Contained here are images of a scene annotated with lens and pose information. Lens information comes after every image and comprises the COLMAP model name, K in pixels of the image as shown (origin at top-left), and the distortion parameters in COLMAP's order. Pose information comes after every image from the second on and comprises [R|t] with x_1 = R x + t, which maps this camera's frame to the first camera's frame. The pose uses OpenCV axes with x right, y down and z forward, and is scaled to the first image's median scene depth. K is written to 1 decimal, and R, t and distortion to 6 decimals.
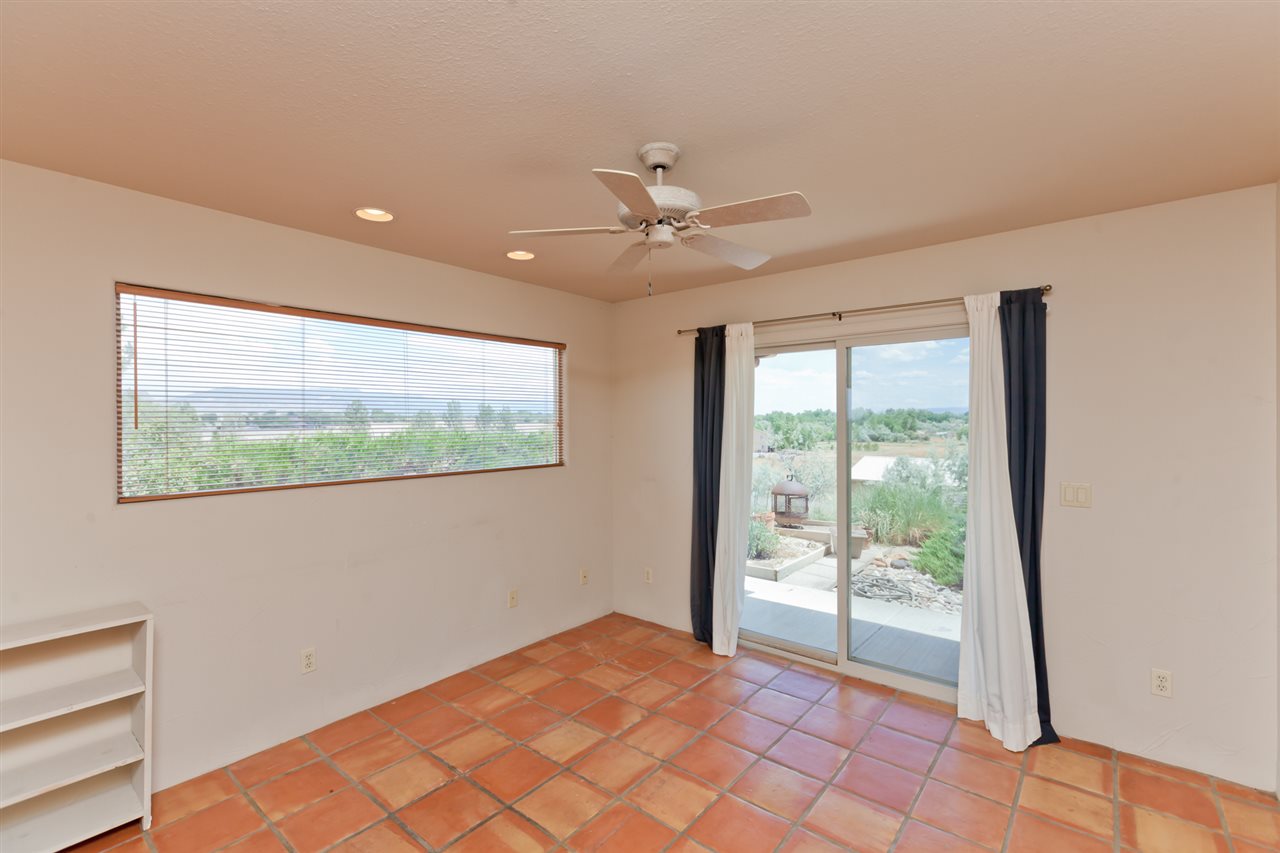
lens RADIAL K [[575.7, 0, 639.6], [0, 575.7, 434.2], [0, 0, 1]] dist [0.001353, -0.000509]
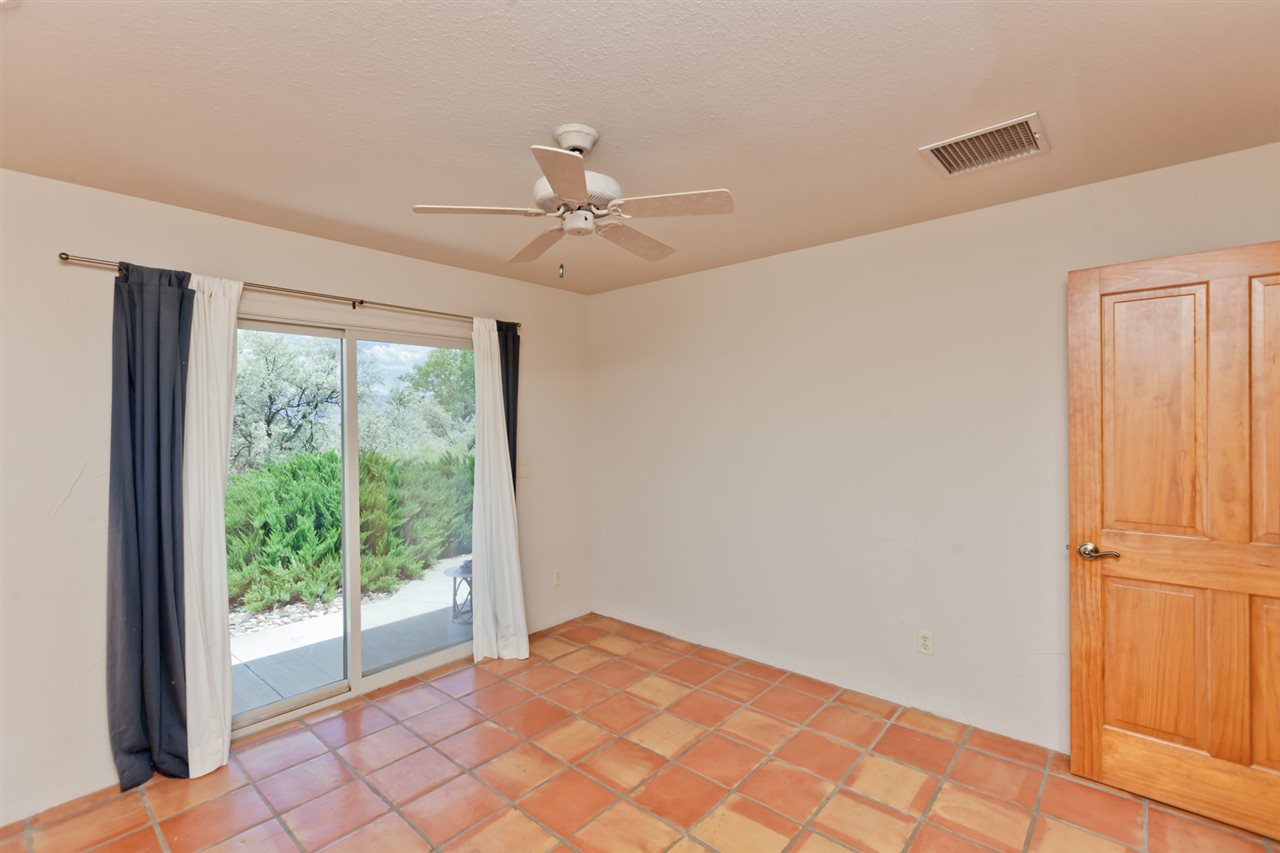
lens RADIAL K [[575.7, 0, 648.8], [0, 575.7, 419.7], [0, 0, 1]] dist [0.001353, -0.000509]
pose [[0.018593, 0.005608, 0.999811, -0.548409], [0.033446, 0.999421, -0.006227, 0.001094], [-0.999268, 0.033556, 0.018395, 0.507238]]
